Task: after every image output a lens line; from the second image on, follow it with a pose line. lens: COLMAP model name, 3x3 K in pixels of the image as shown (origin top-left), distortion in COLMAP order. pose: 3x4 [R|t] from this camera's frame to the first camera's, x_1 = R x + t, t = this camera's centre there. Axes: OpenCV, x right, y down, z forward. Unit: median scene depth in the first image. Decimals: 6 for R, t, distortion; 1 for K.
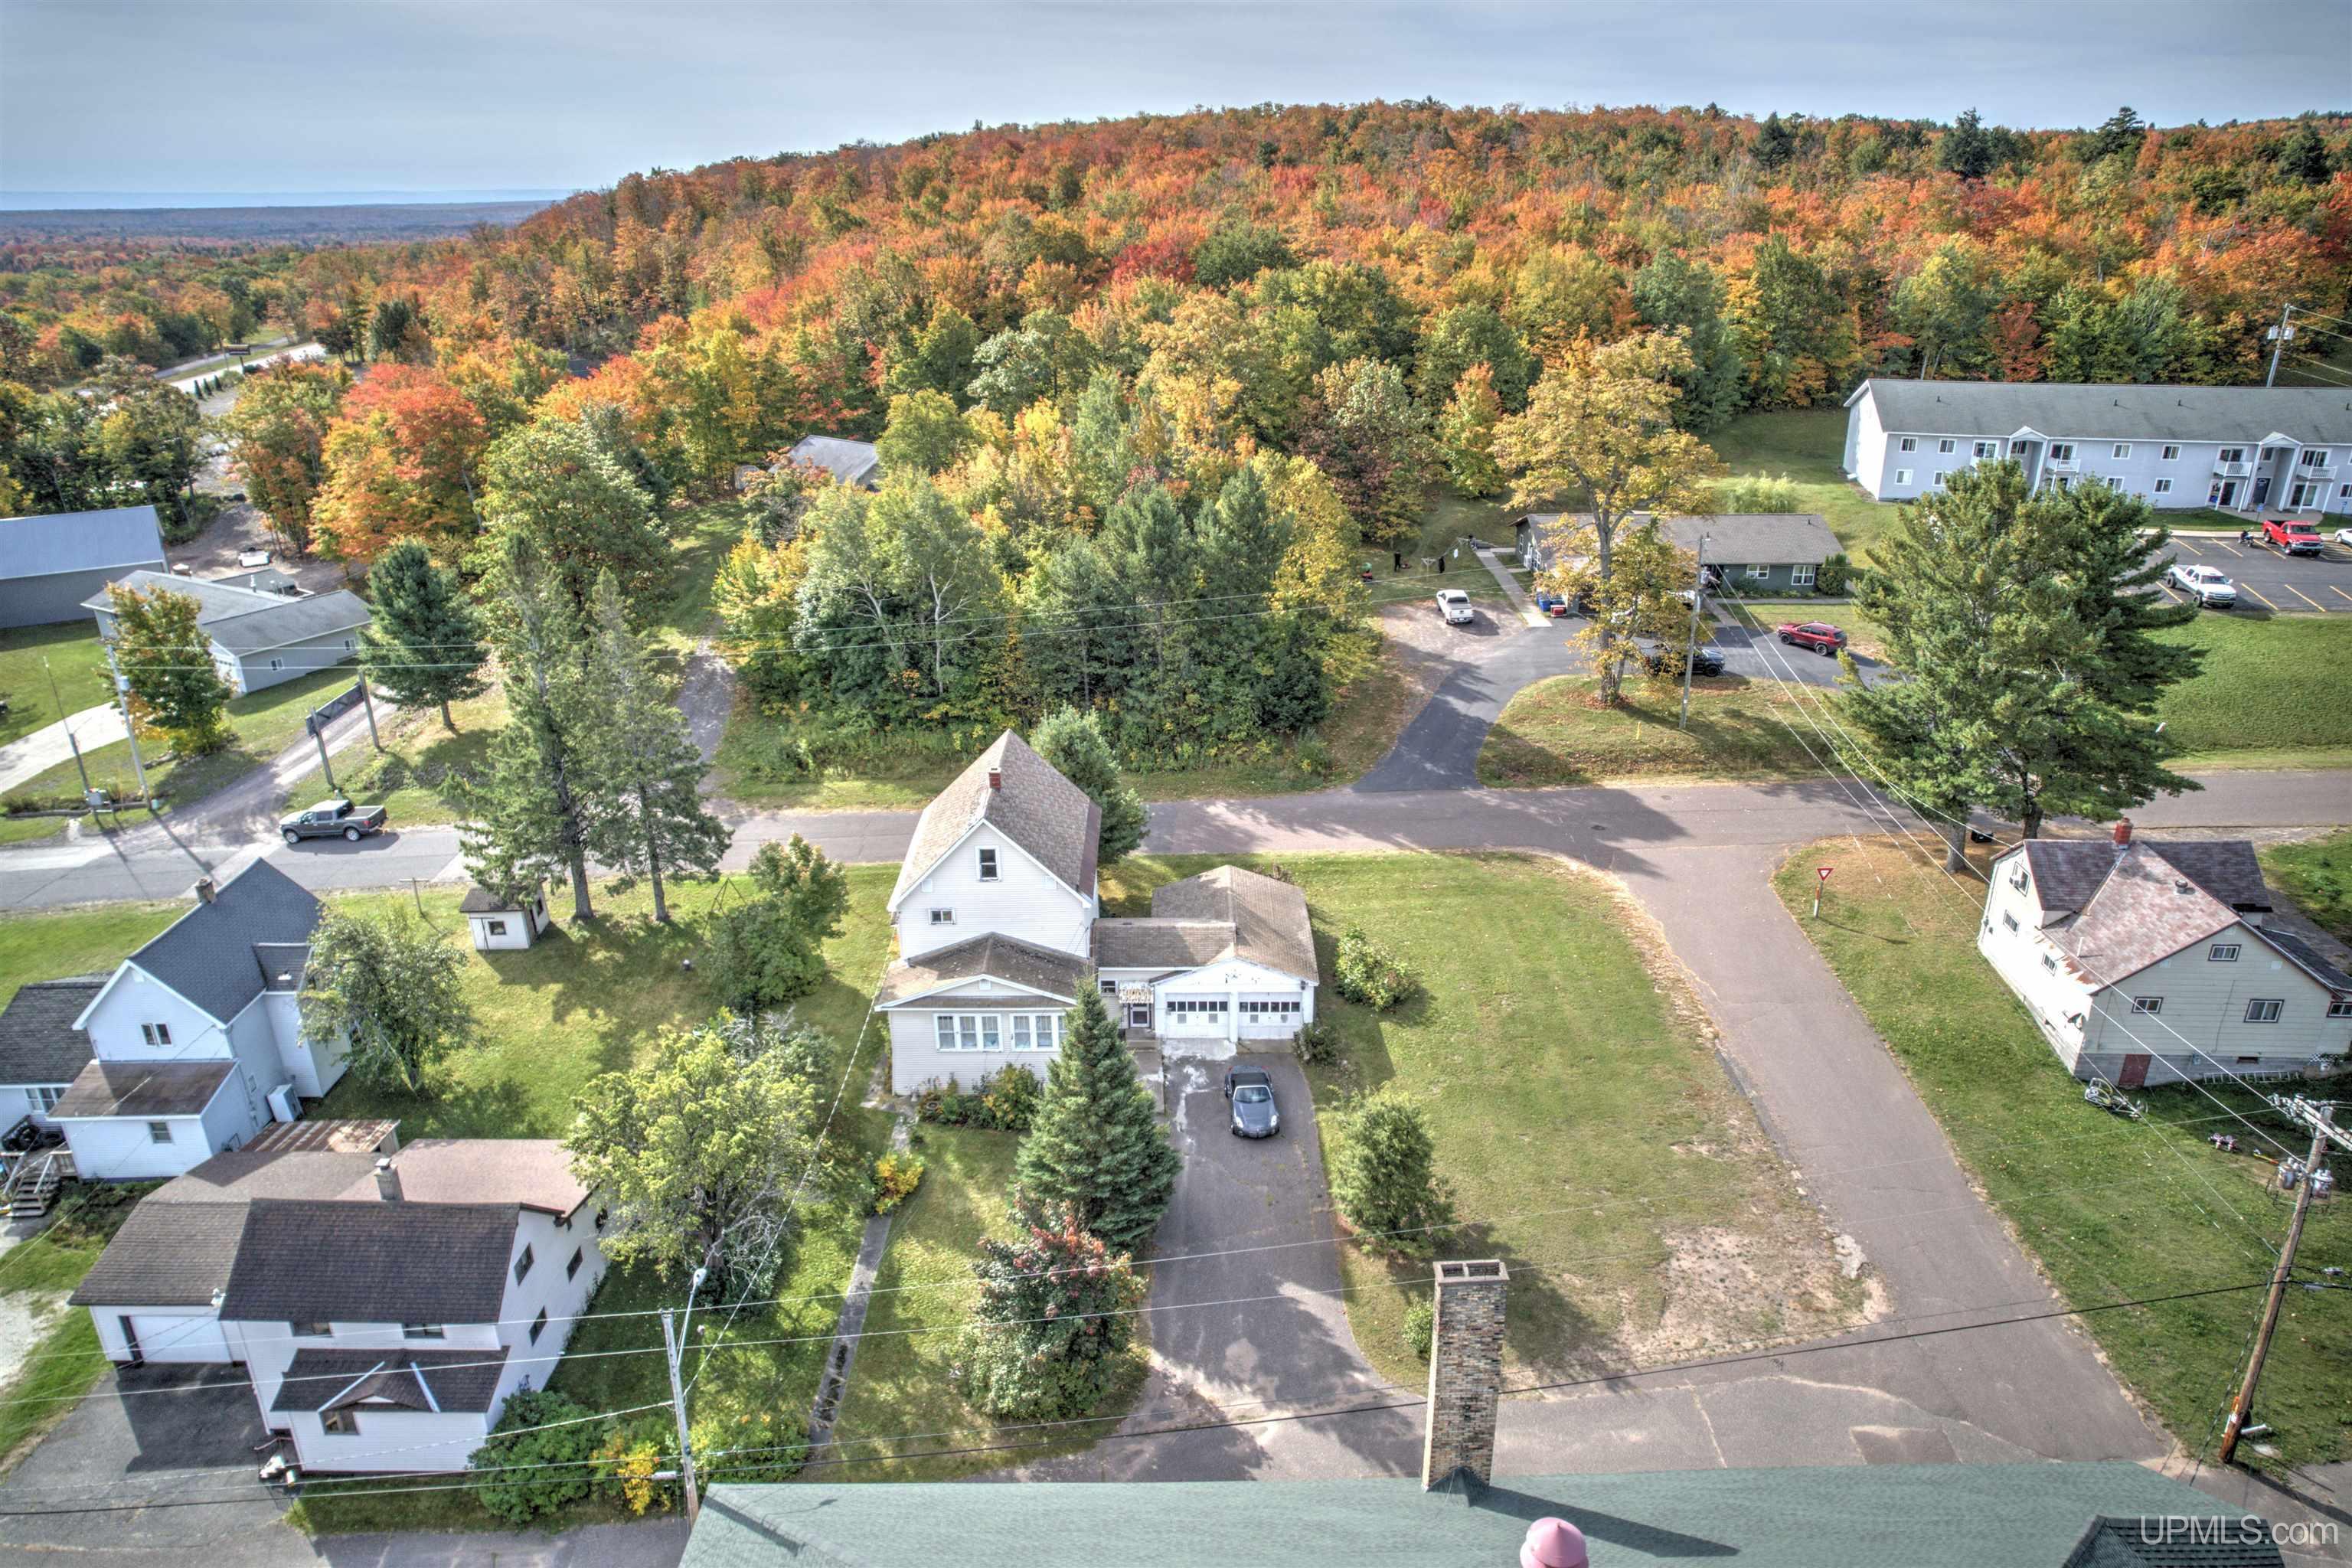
lens RADIAL K [[1495.1, 0, 1187.9], [0, 1495.1, 778.4], [0, 0, 1]] dist [-0.062836, 0.044616]
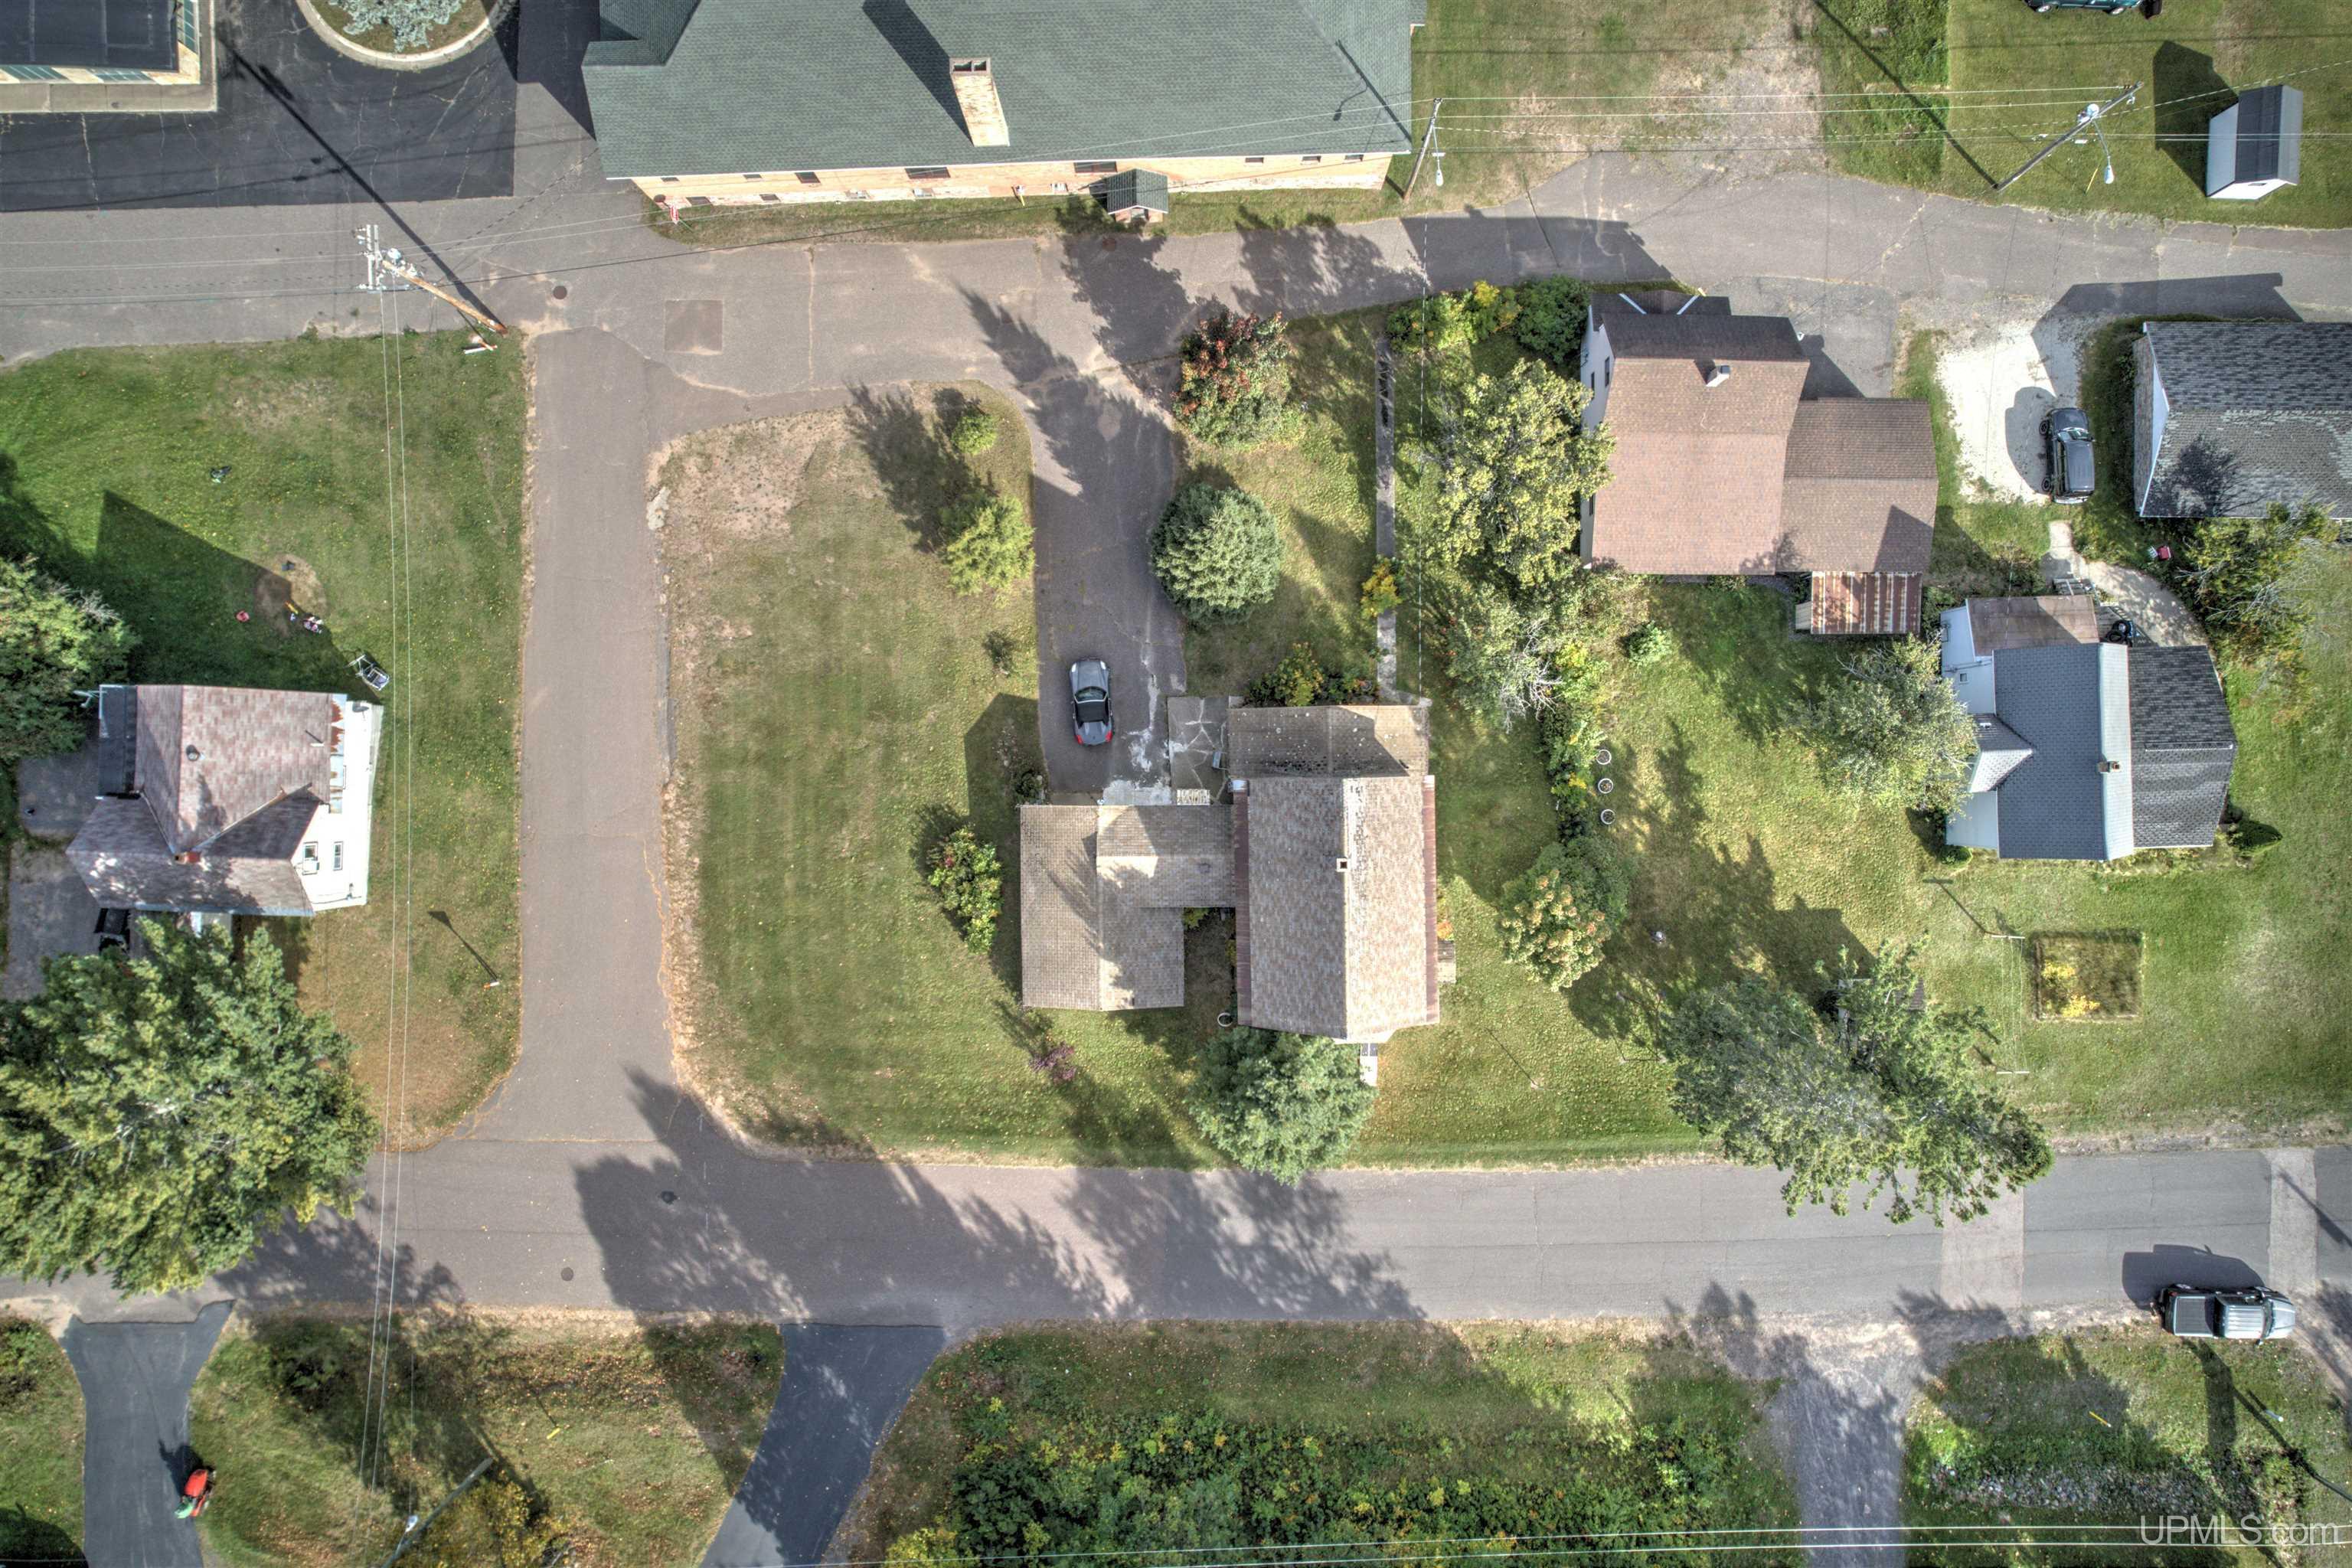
lens RADIAL K [[1495.1, 0, 1176.5], [0, 1495.1, 775.5], [0, 0, 1]] dist [-0.062836, 0.044616]
pose [[-0.999710, 0.005174, 0.023524, -0.046063], [0.019711, -0.385585, 0.922462, -0.812413], [0.013843, 0.922658, 0.385371, 0.565794]]
